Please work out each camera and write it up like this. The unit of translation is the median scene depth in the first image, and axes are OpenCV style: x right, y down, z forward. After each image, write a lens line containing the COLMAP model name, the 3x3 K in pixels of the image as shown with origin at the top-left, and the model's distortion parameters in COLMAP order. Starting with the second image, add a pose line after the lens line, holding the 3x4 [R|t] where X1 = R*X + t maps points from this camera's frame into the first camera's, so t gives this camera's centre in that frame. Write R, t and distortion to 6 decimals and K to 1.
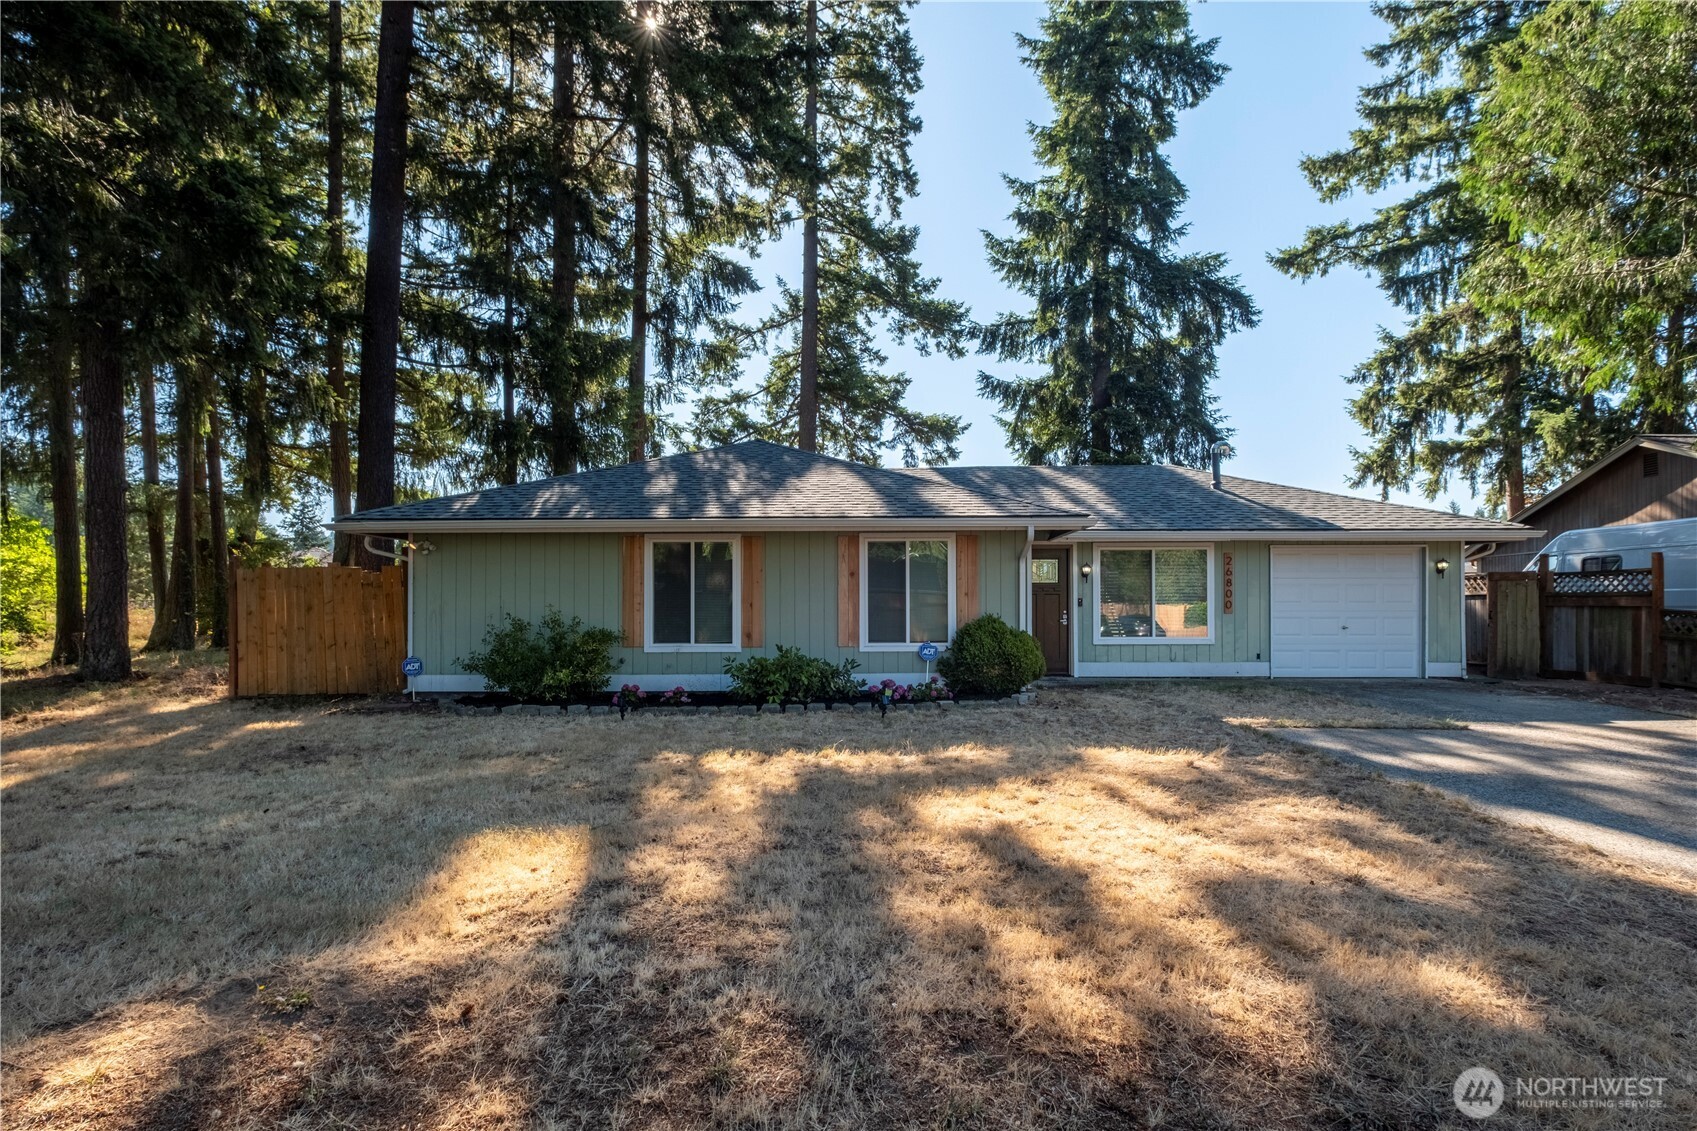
lens RADIAL K [[800.3, 0, 857.6], [0, 800.3, 600.1], [0, 0, 1]] dist [-0.000606, -0.001602]
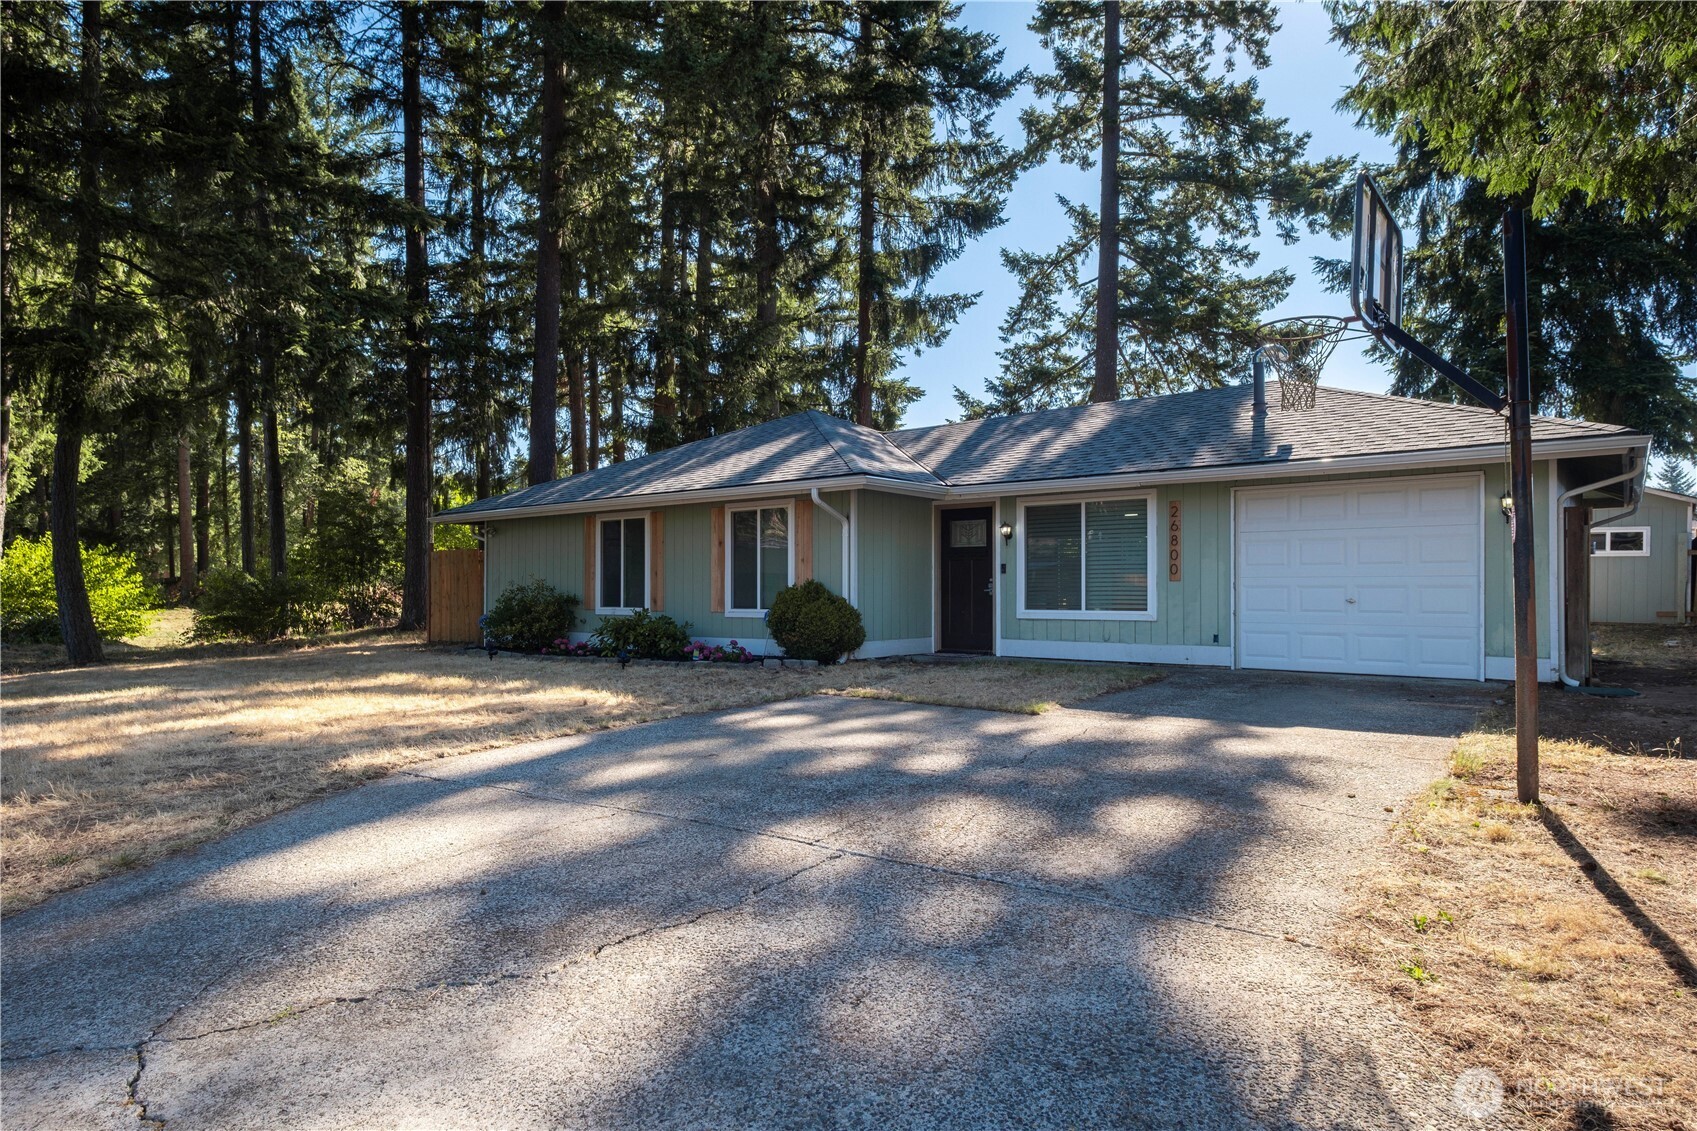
lens RADIAL K [[974.5, 0, 847.0], [0, 974.5, 590.5], [0, 0, 1]] dist [0.002412, 0.000569]
pose [[0.789715, 0.001972, -0.613471, 0.375423], [0.003999, 0.999957, 0.008363, 0.008094], [0.613461, -0.009058, 0.789673, 0.037874]]
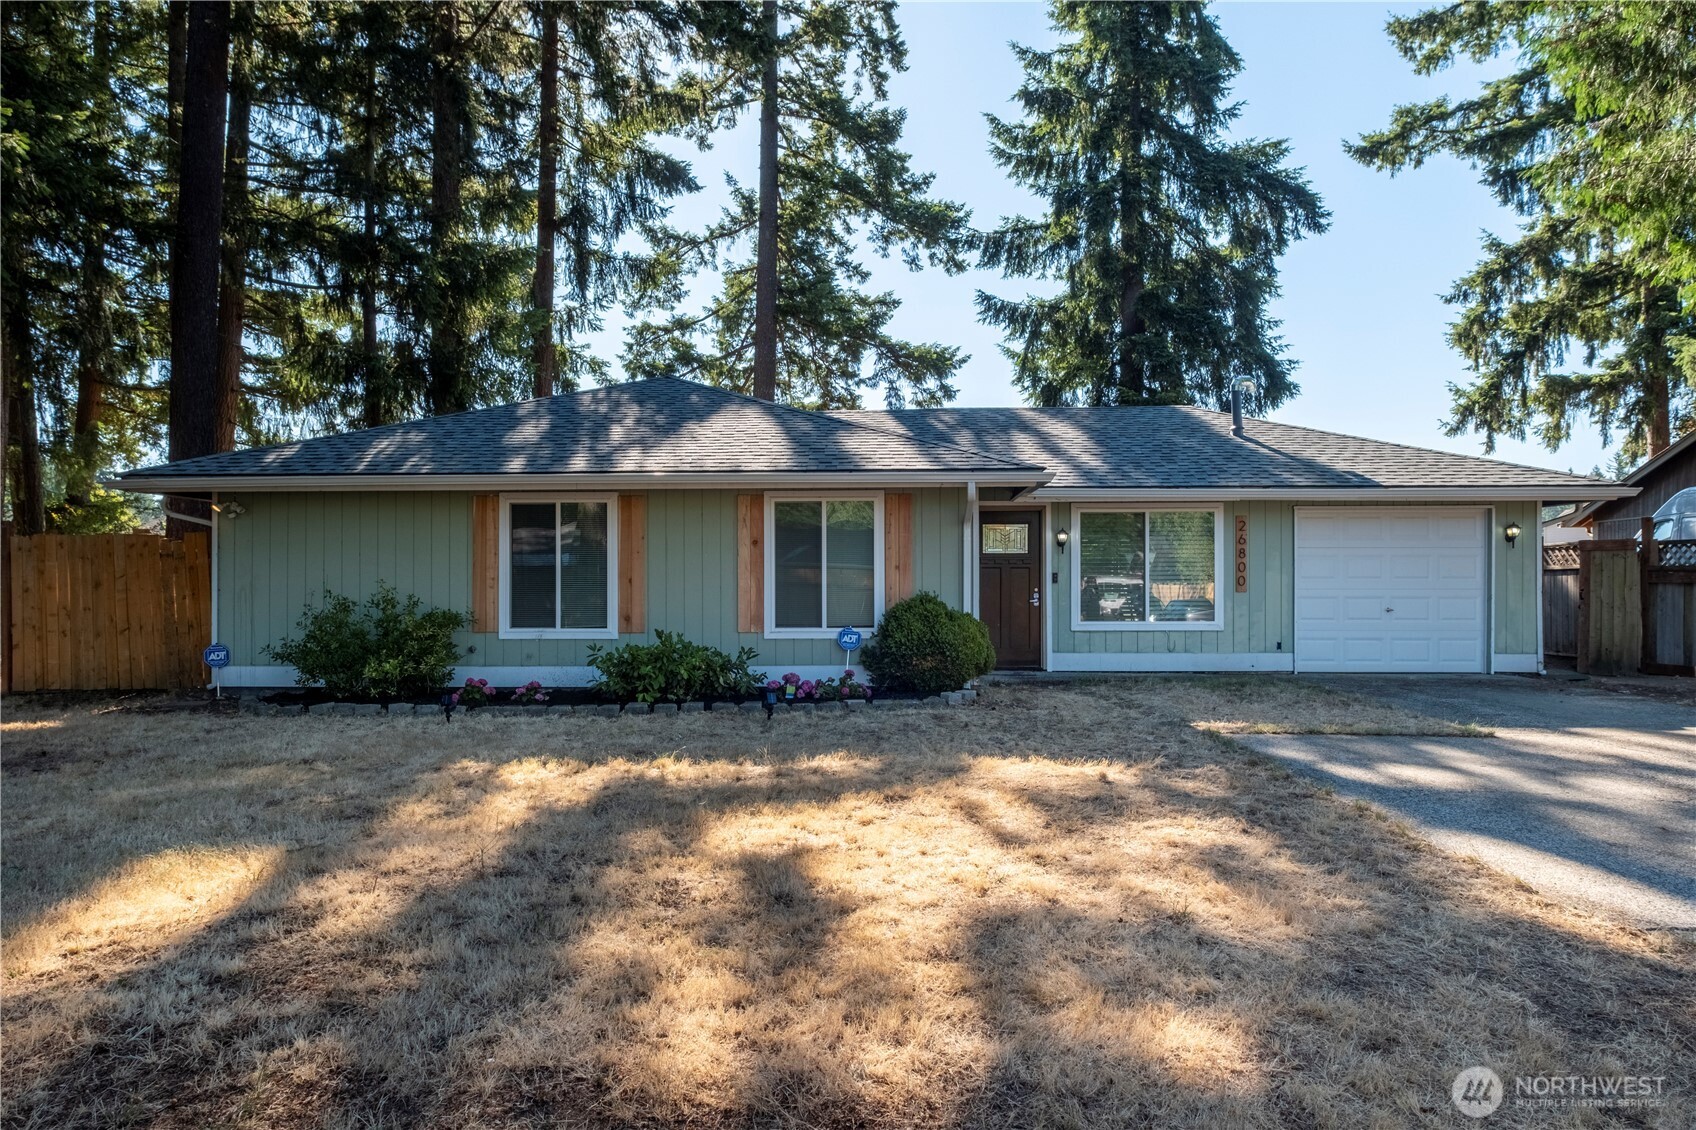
lens RADIAL K [[1000.6, 0, 847.8], [0, 1000.6, 582.6], [0, 0, 1]] dist [-0.008732, 0.004944]
pose [[0.999804, 0.000829, -0.019785, 0.043746], [-0.000725, 0.999986, 0.005228, 0.001148], [0.019789, -0.005213, 0.999791, -0.001103]]
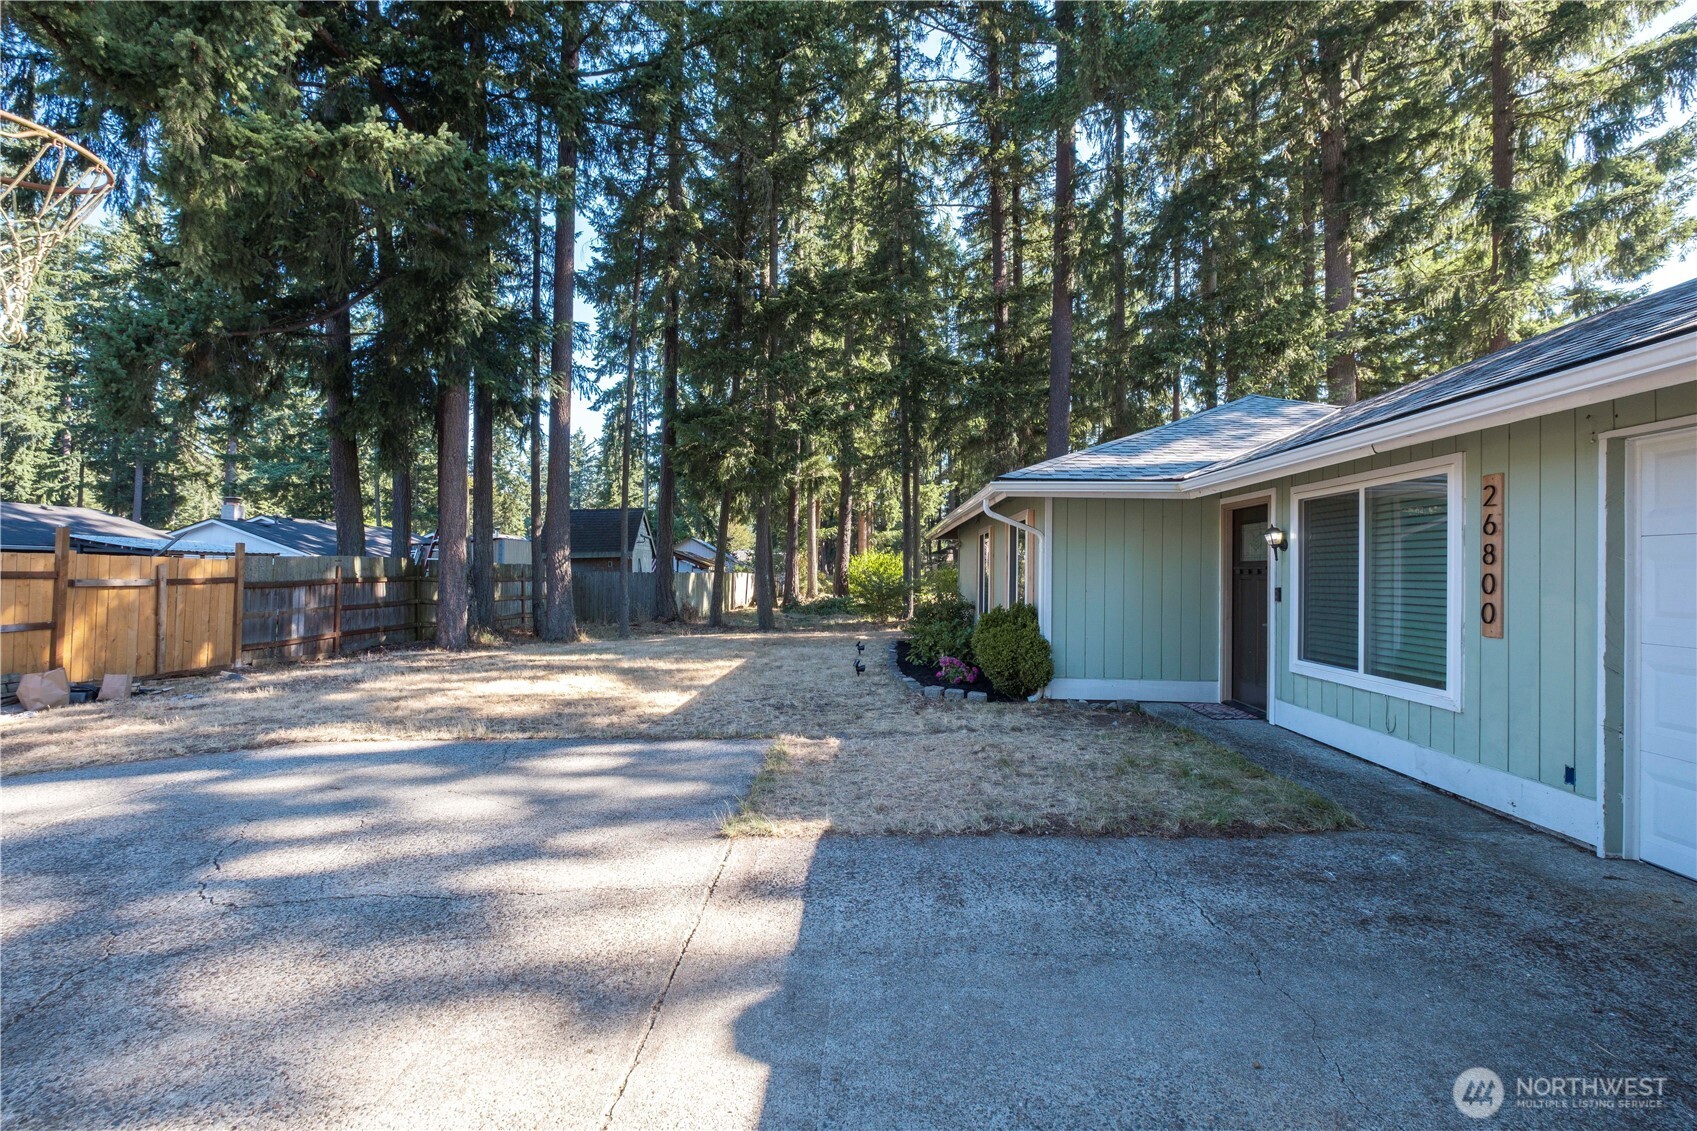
lens RADIAL K [[755.5, 0, 840.3], [0, 755.5, 562.2], [0, 0, 1]] dist [-0.002095, -0.000744]
pose [[-0.018310, -0.009583, -0.999786, 0.391787], [-0.008069, 0.999923, -0.009437, -0.005944], [0.999800, 0.007895, -0.018386, 0.336519]]
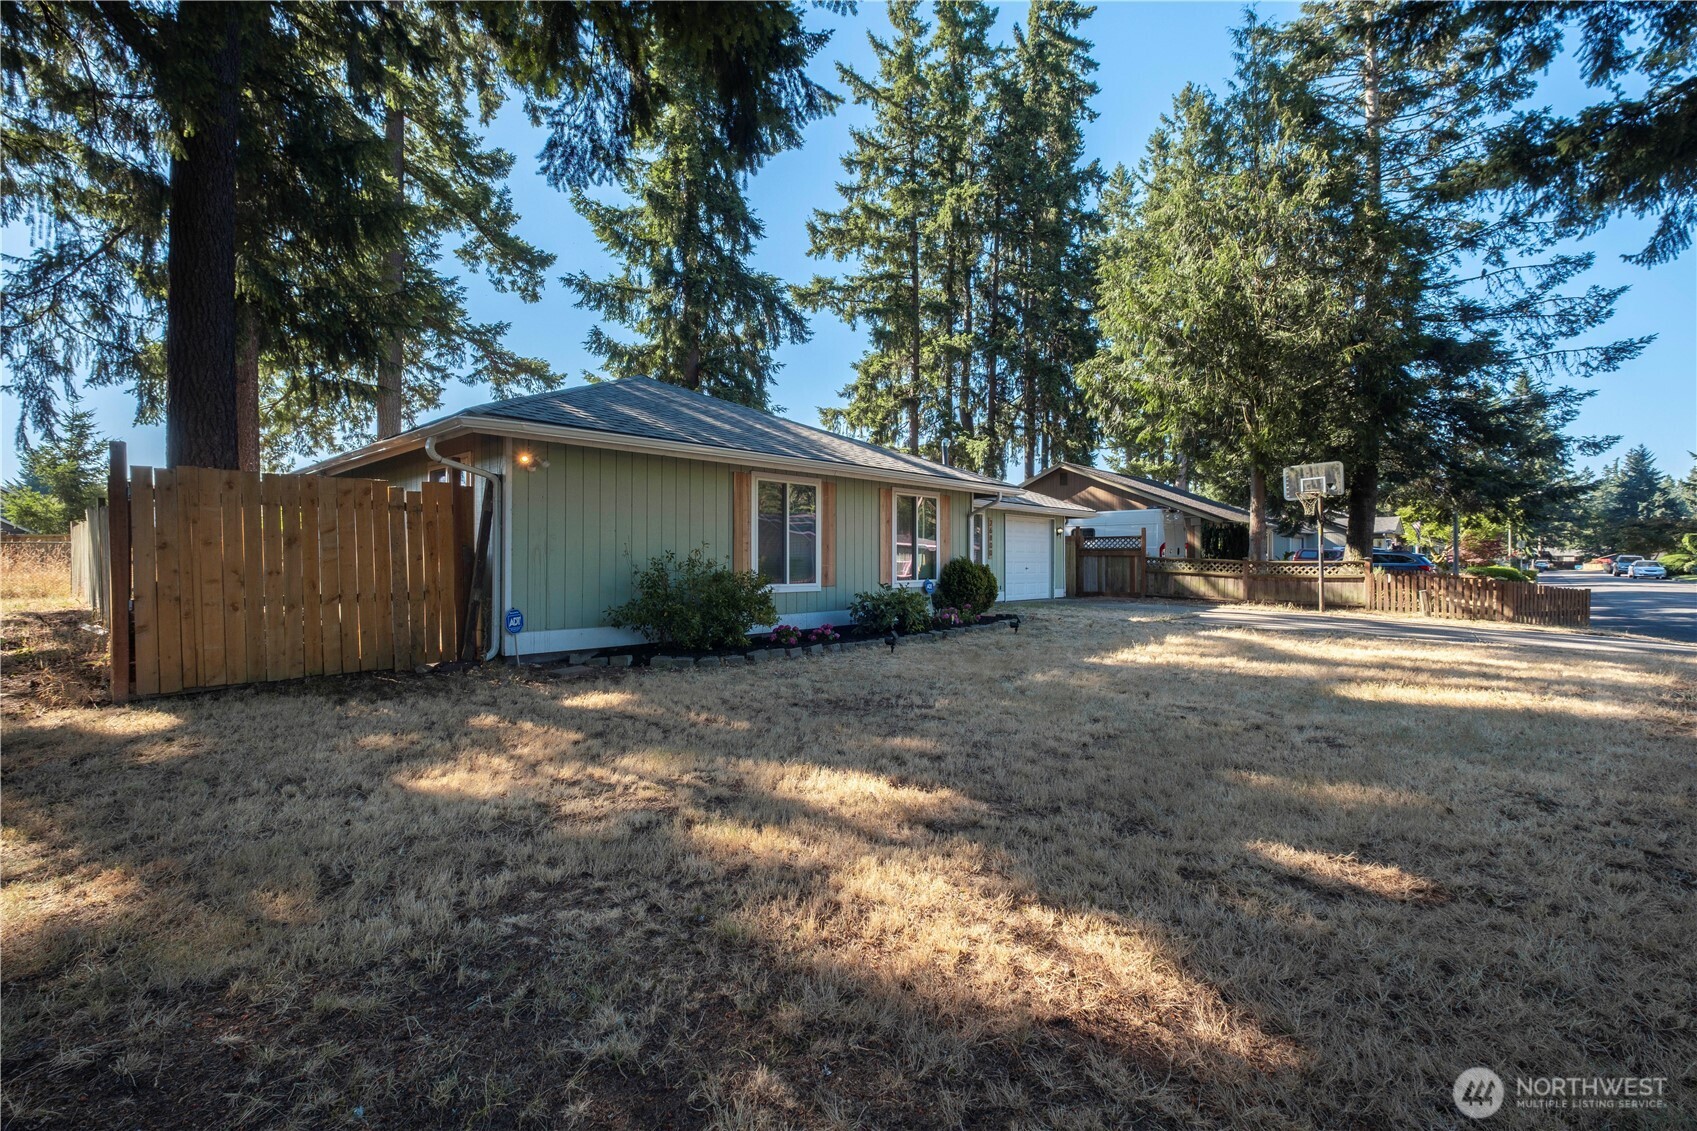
lens RADIAL K [[755.5, 0, 840.3], [0, 755.5, 562.2], [0, 0, 1]] dist [-0.002095, -0.000744]
pose [[0.675412, 0.002109, 0.737438, -0.357865], [-0.005421, 0.999983, 0.002106, 0.010319], [-0.737421, -0.005420, 0.675412, 0.126678]]
